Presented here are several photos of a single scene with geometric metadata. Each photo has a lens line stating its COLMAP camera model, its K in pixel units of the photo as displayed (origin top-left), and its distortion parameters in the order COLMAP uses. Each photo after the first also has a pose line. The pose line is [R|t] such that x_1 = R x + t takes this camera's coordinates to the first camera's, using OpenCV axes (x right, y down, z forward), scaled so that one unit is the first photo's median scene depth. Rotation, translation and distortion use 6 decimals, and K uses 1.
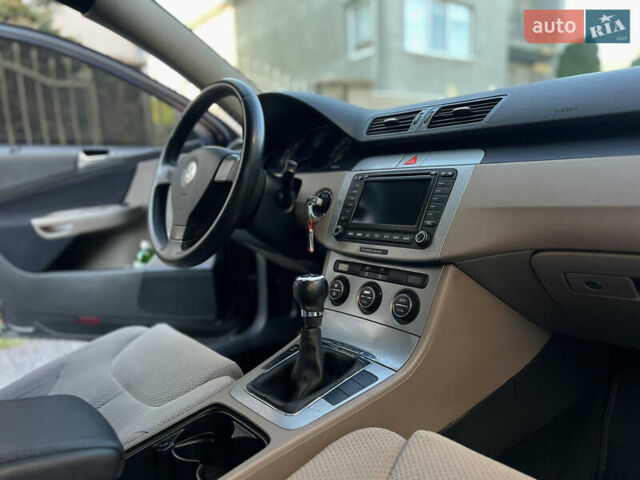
lens RADIAL K [[438.8, 0, 319.9], [0, 438.8, 246.2], [0, 0, 1]] dist [0.059628, -0.001571]
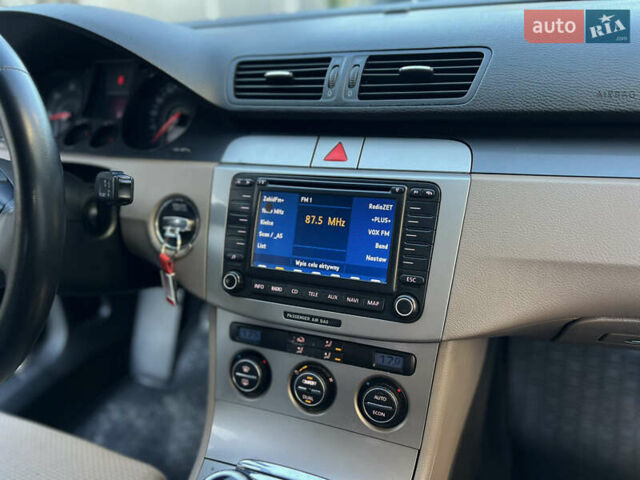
lens RADIAL K [[438.8, 0, 319.9], [0, 438.8, 246.2], [0, 0, 1]] dist [0.059628, -0.001571]
pose [[0.865805, -0.219341, 0.449745, -0.119919], [0.092353, 0.953411, 0.287192, -0.255439], [-0.491784, -0.207117, 0.845725, 0.478813]]
